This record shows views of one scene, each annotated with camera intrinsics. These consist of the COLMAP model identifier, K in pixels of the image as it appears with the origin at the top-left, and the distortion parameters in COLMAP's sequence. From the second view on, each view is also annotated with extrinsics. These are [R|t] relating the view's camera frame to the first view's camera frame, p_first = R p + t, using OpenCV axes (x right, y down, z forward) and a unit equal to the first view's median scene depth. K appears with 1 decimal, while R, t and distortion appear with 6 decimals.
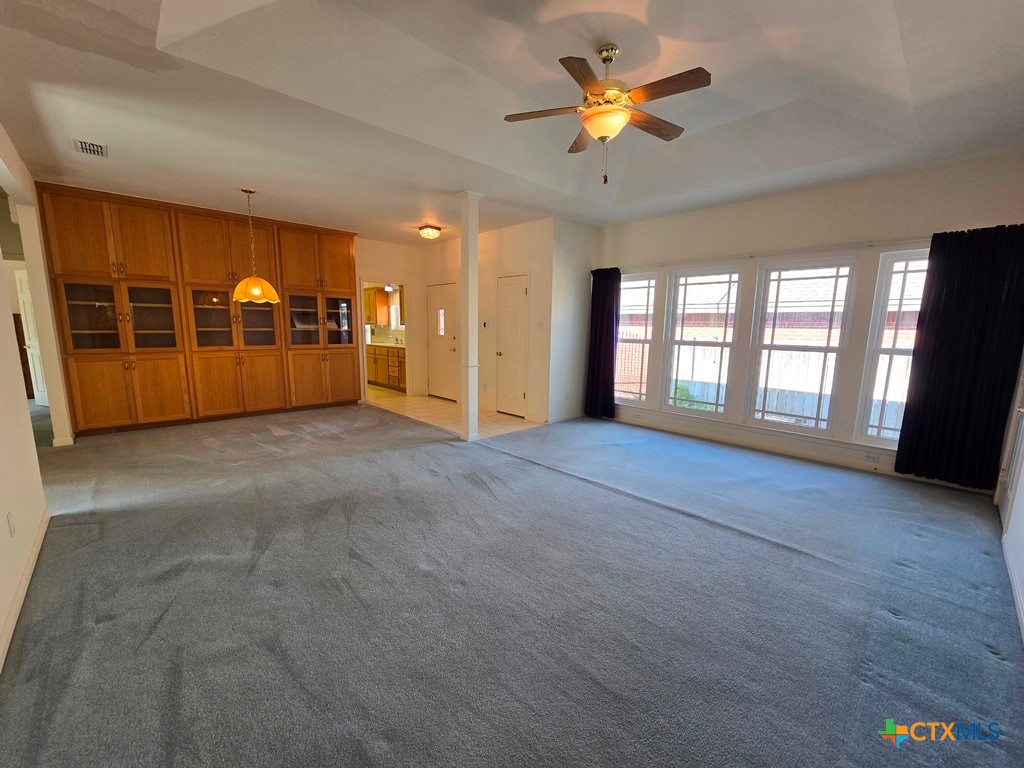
lens RADIAL K [[418.6, 0, 516.2], [0, 418.6, 393.5], [0, 0, 1]] dist [-0.001679, -0.000269]
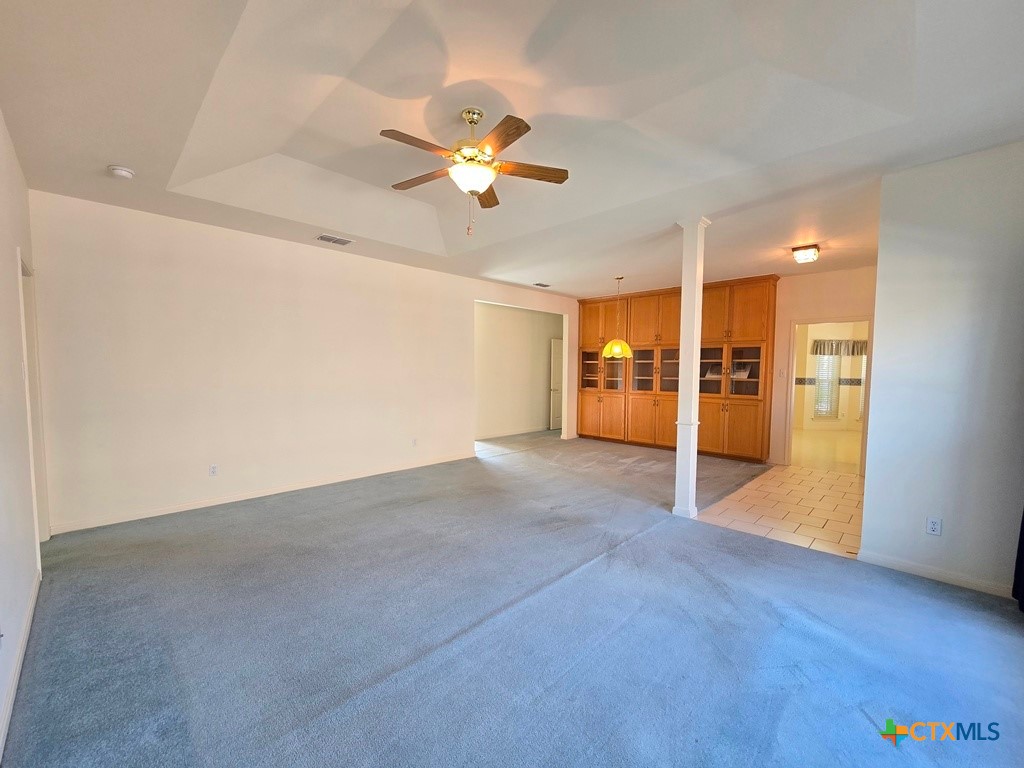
lens RADIAL K [[418.6, 0, 516.2], [0, 418.6, 393.5], [0, 0, 1]] dist [-0.001679, -0.000269]
pose [[0.040342, 0.042829, -0.998268, 0.687233], [-0.168406, 0.985080, 0.035458, -0.095260], [0.984892, 0.166684, 0.046952, 0.622051]]
